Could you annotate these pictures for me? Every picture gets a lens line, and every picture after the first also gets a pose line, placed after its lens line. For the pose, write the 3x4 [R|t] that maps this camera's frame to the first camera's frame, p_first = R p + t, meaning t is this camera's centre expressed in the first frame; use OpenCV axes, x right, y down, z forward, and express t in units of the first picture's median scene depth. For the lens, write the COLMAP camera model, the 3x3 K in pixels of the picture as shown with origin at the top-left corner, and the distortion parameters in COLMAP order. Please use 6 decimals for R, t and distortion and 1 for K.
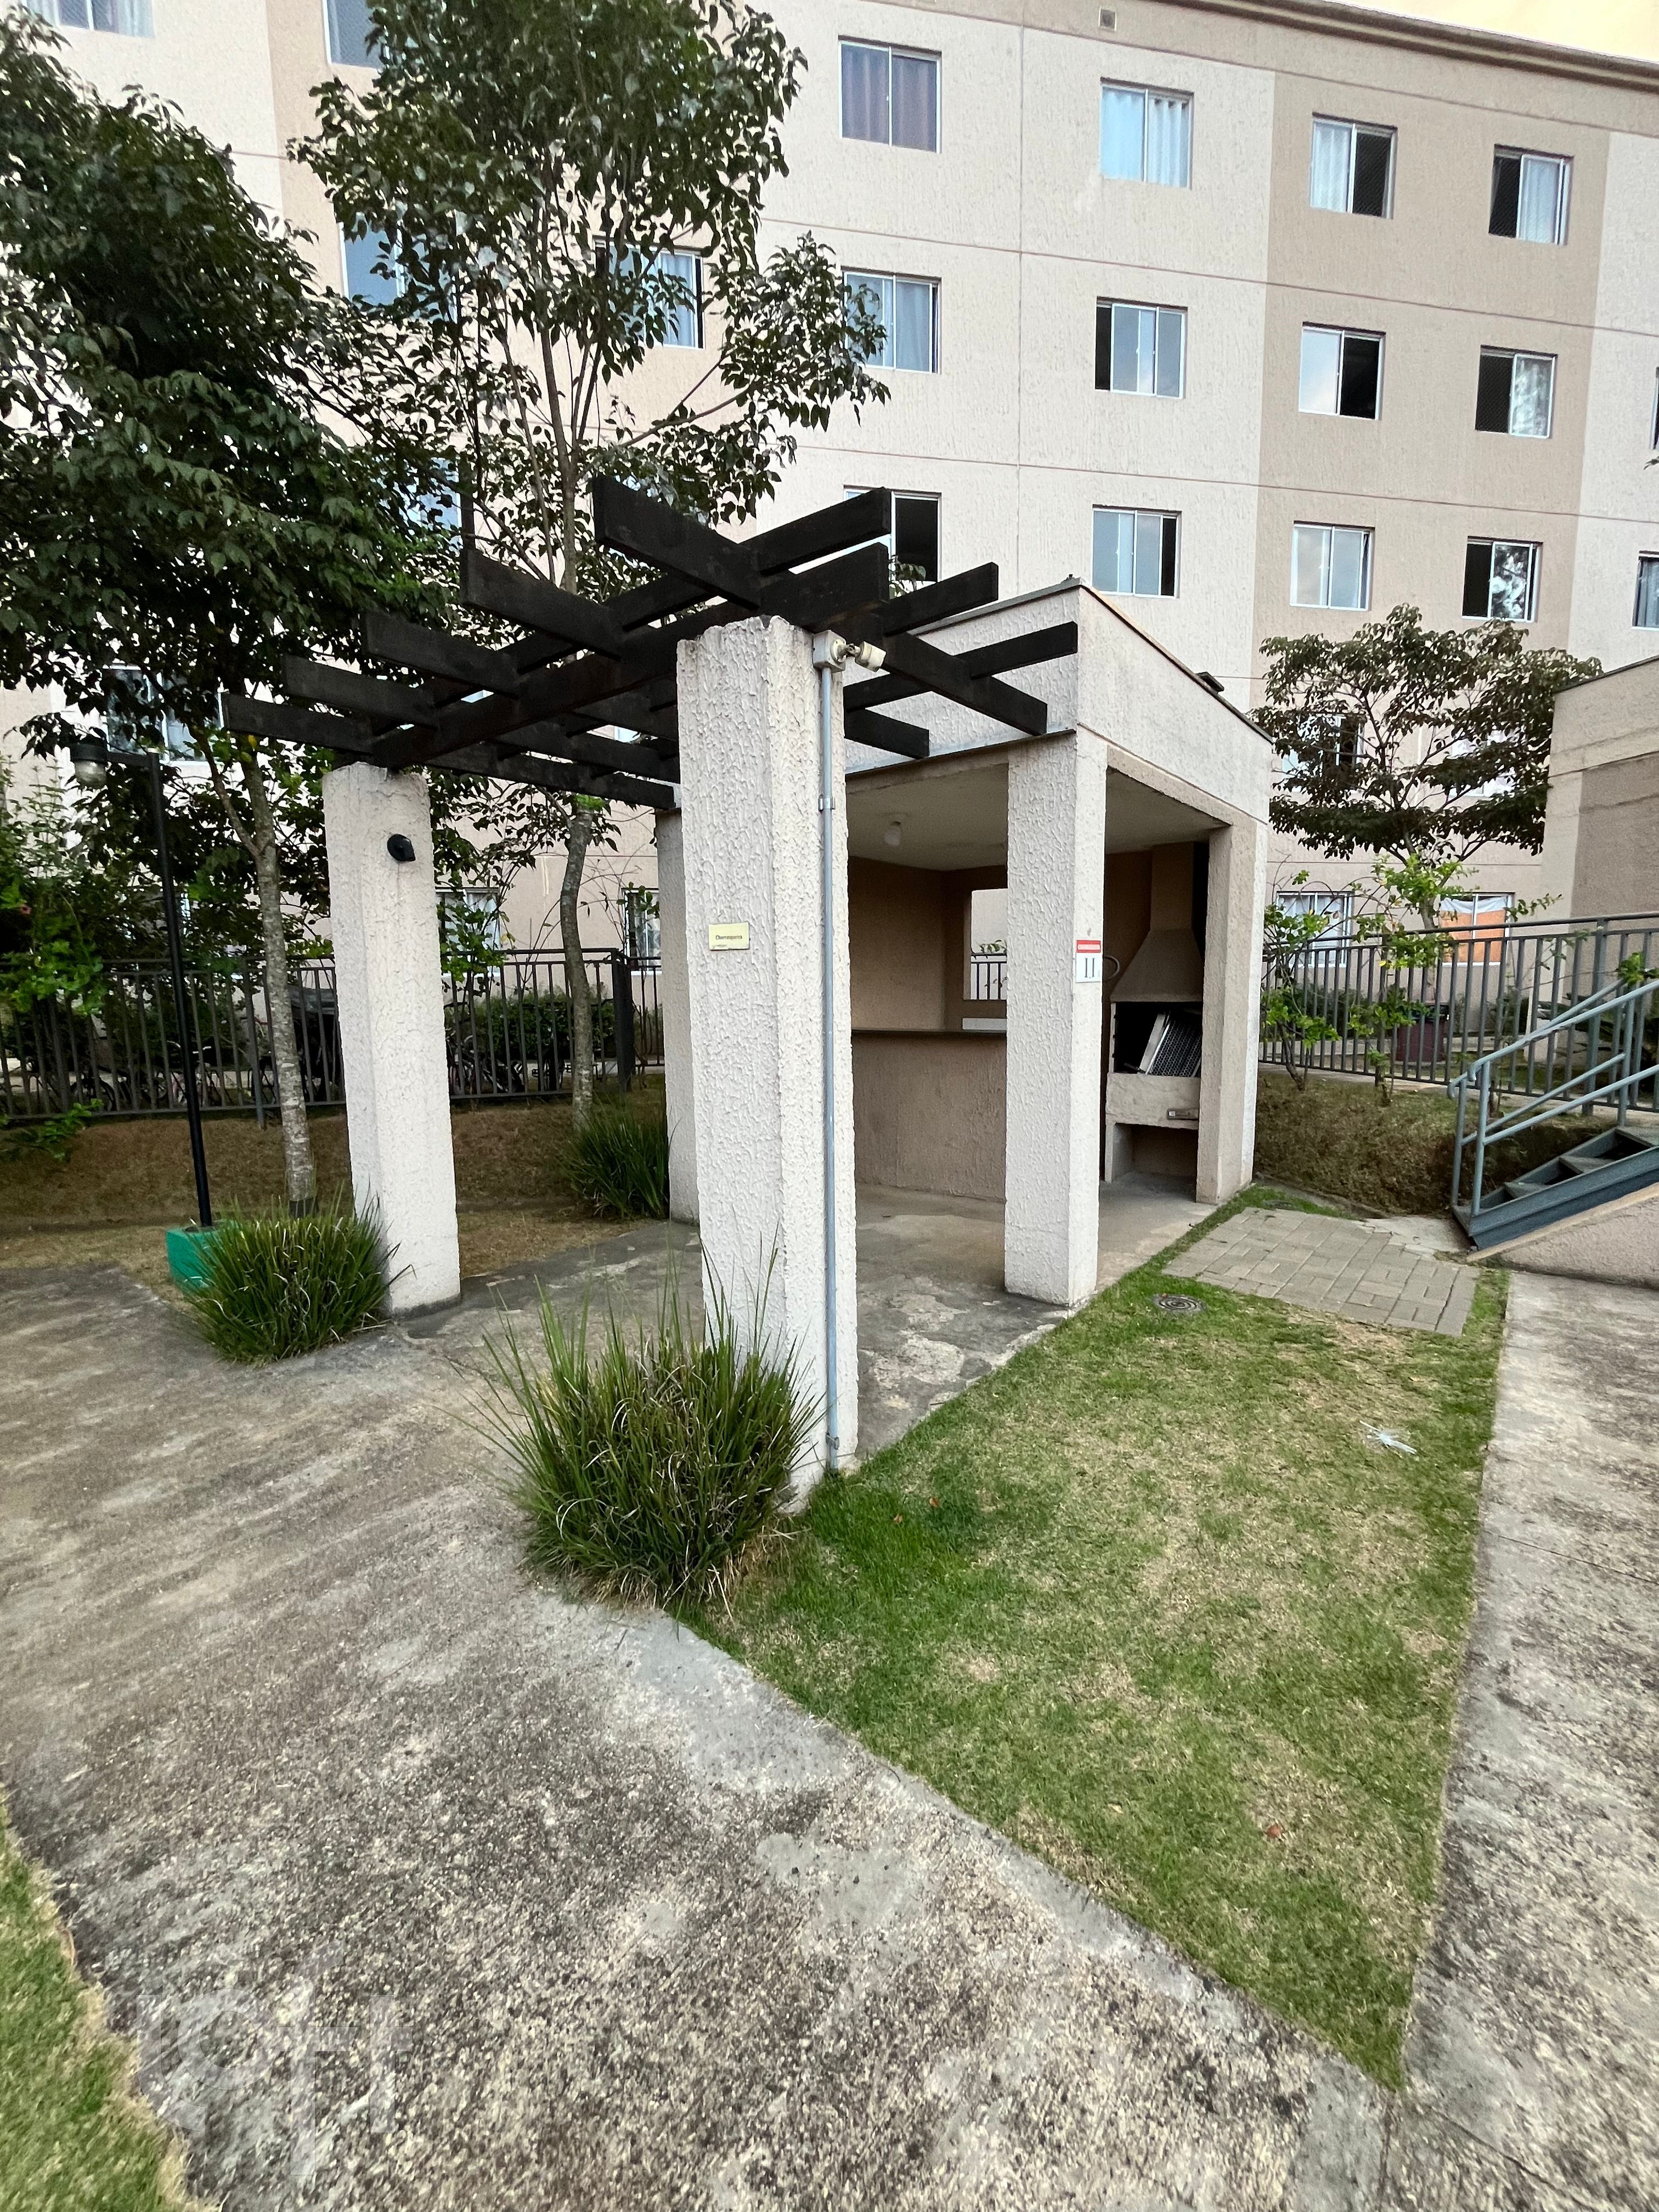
lens RADIAL K [[907.0, 0, 837.2], [0, 907.0, 1108.1], [0, 0, 1]] dist [-0.002218, -0.000034]
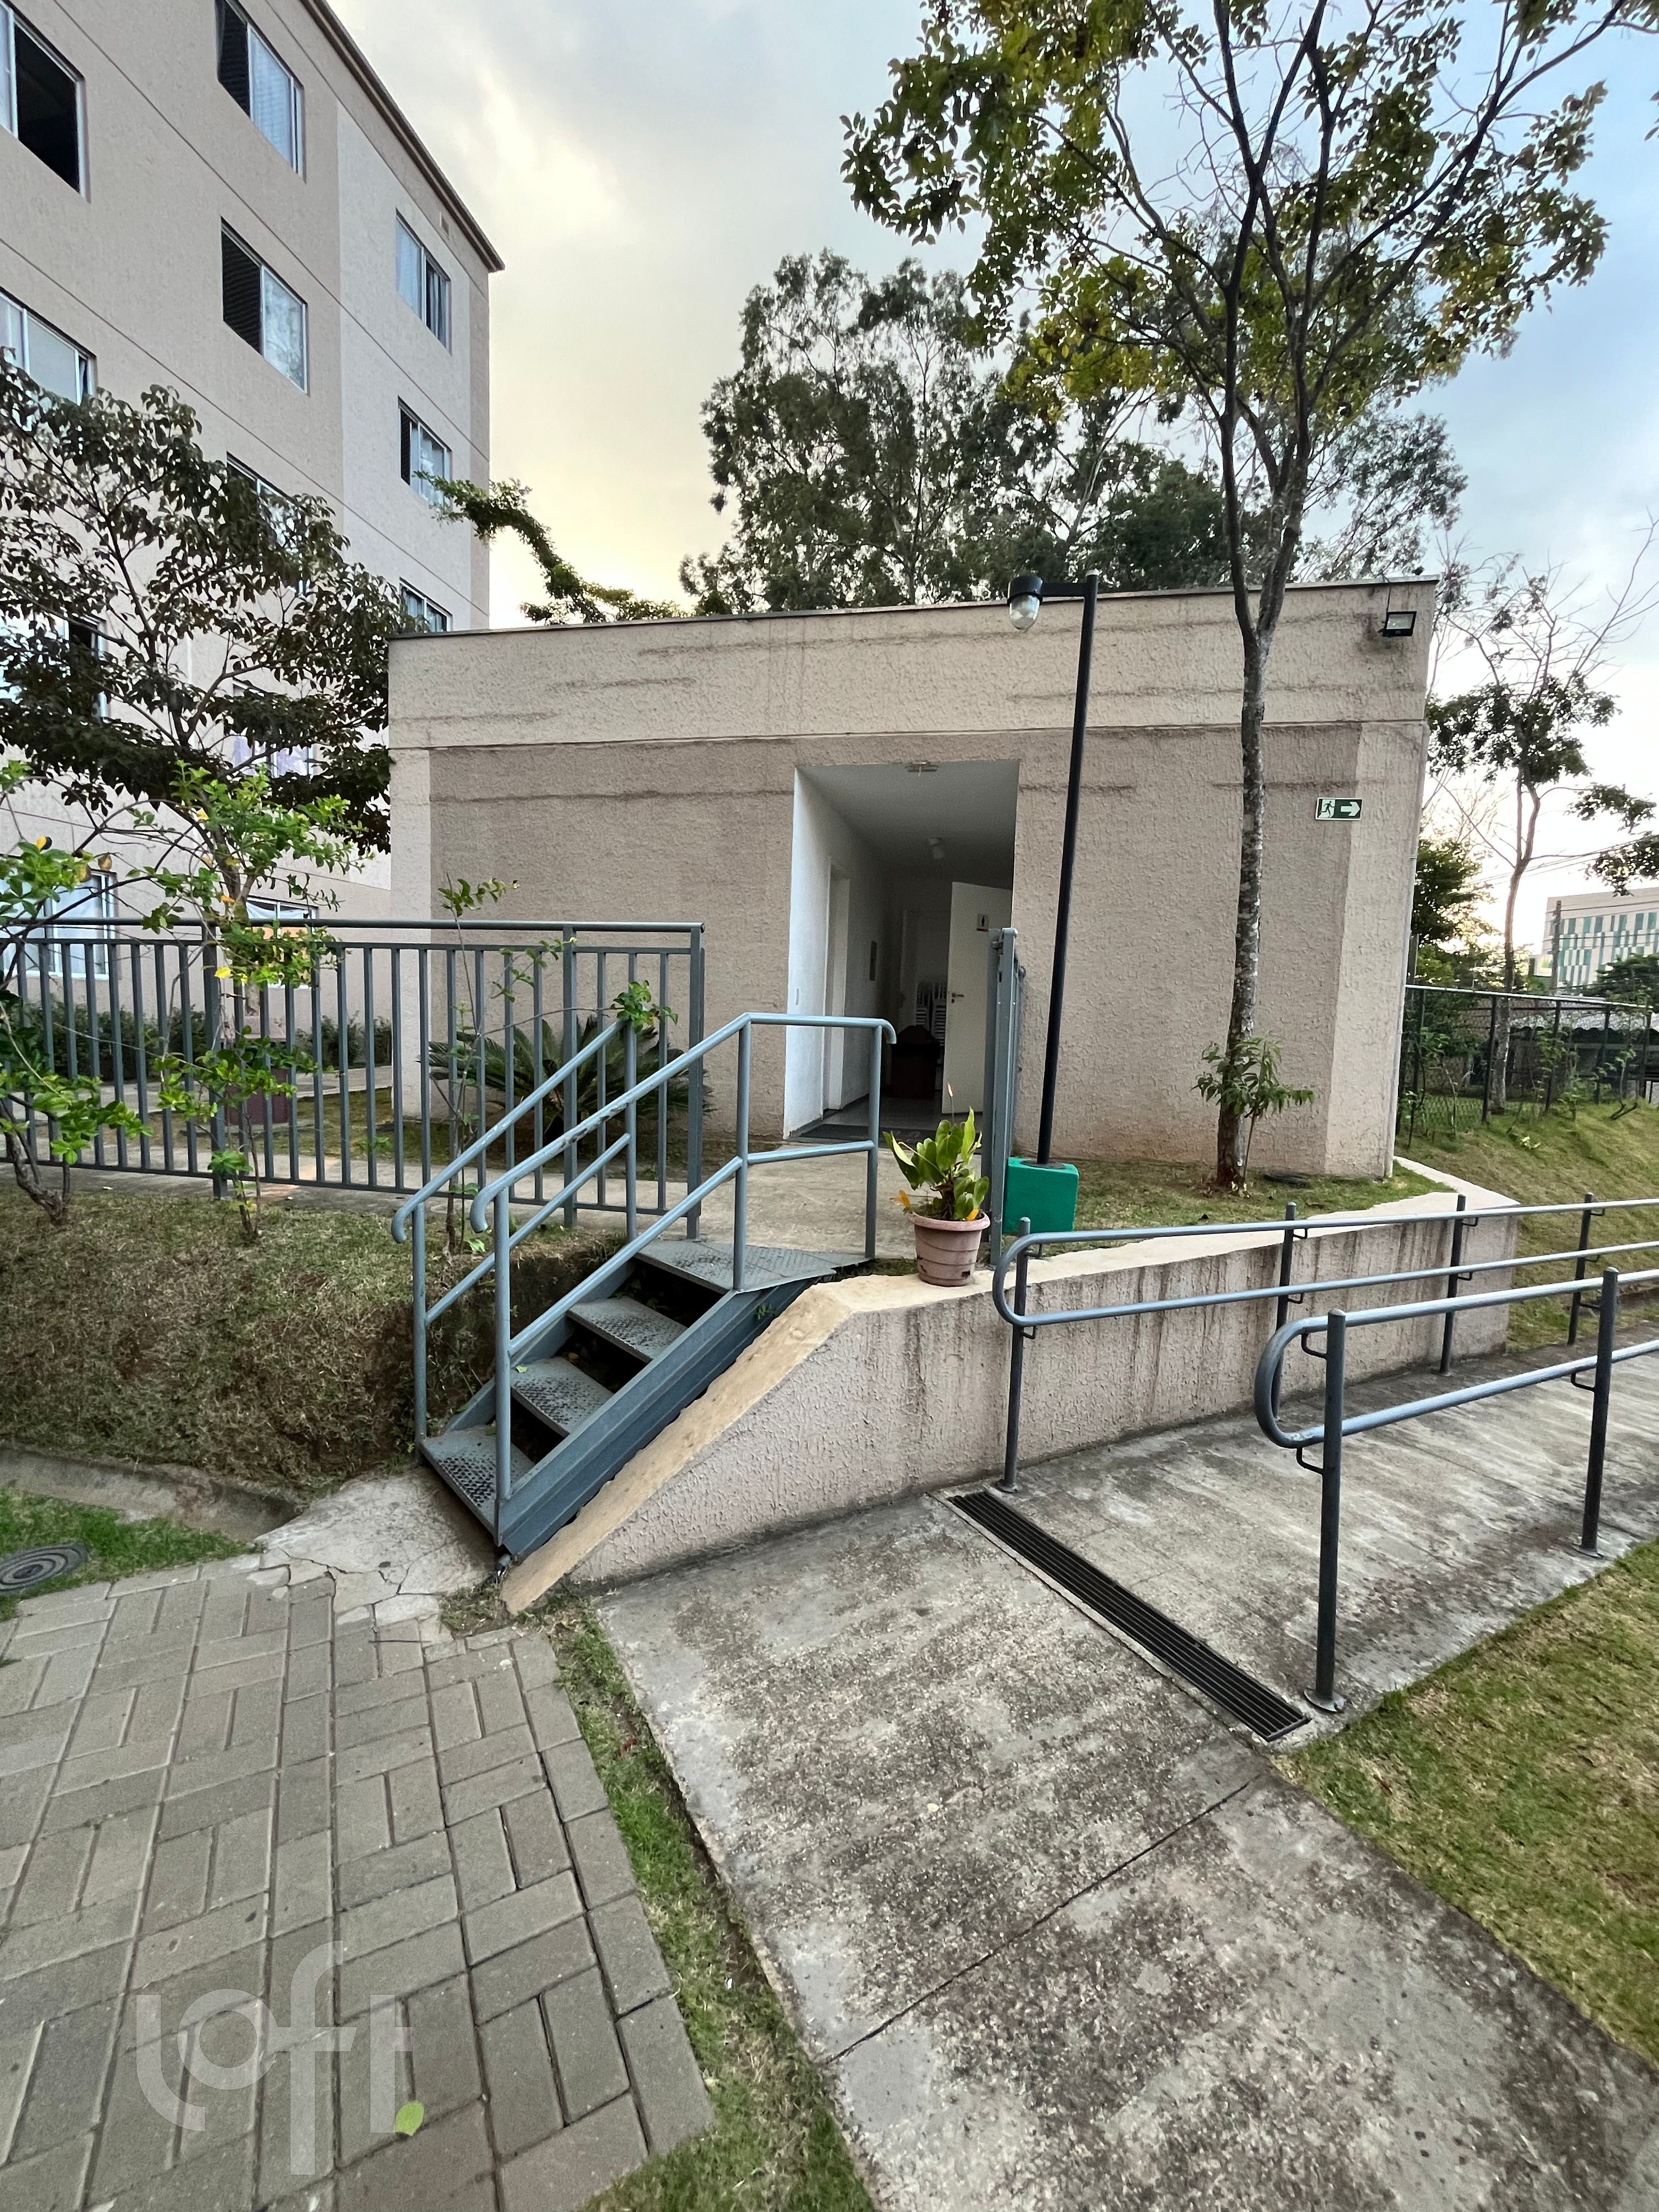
lens RADIAL K [[907.0, 0, 835.9], [0, 907.0, 1098.8], [0, 0, 1]] dist [-0.002218, -0.000034]
pose [[0.376281, -0.058646, 0.924648, 0.180527], [0.088112, 0.995736, 0.027298, -0.051124], [-0.922306, 0.071201, 0.379844, 0.344908]]
